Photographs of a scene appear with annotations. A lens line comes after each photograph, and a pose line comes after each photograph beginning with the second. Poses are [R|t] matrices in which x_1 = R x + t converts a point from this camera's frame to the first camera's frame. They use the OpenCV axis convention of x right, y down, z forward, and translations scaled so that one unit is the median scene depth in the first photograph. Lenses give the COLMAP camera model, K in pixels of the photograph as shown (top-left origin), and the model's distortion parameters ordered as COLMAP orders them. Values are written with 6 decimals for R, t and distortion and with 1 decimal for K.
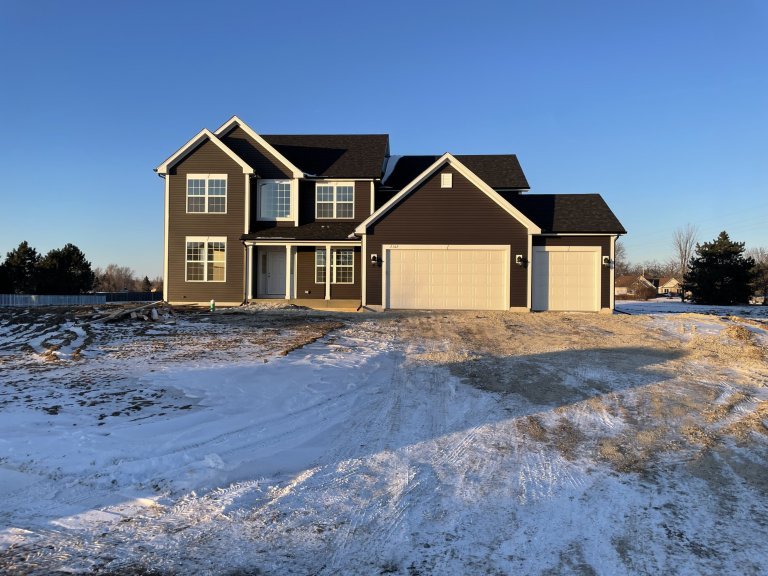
lens RADIAL K [[432.3, 0, 389.2], [0, 432.3, 289.3], [0, 0, 1]] dist [0.003537, 0.012863]
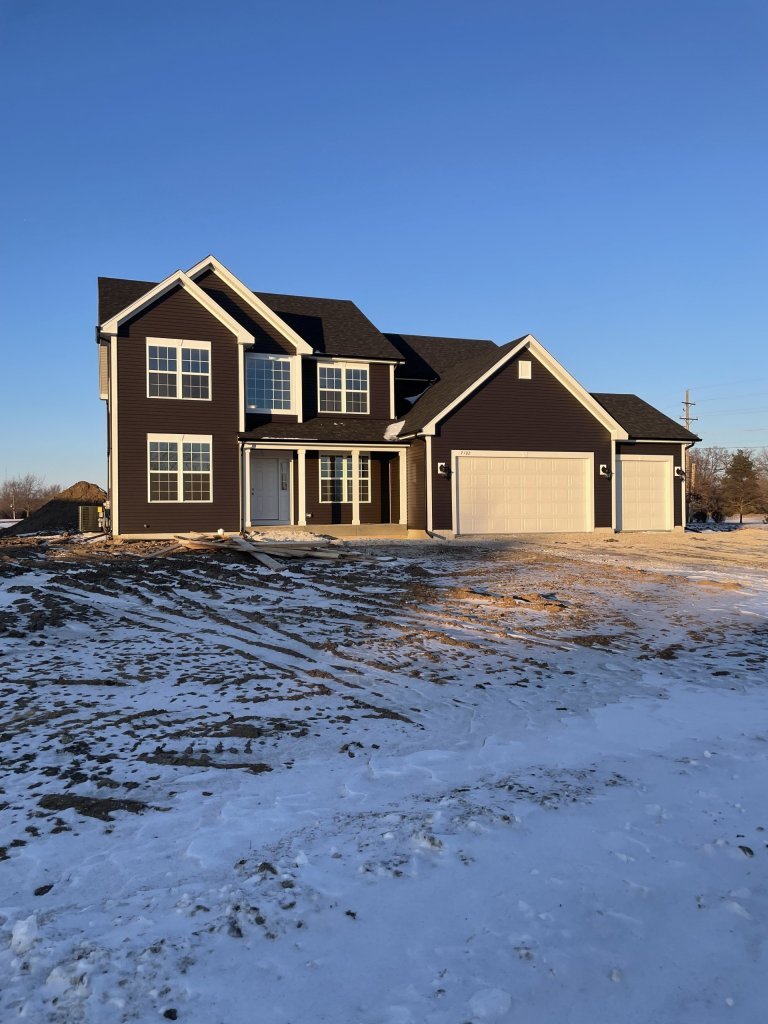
lens RADIAL K [[576.4, 0, 384.3], [0, 576.4, 514.8], [0, 0, 1]] dist [0.003537, 0.012863]
pose [[0.953524, -0.020259, 0.300636, -0.392477], [0.018316, 0.999789, 0.009281, -0.000977], [-0.300761, -0.003343, 0.953694, 0.062907]]
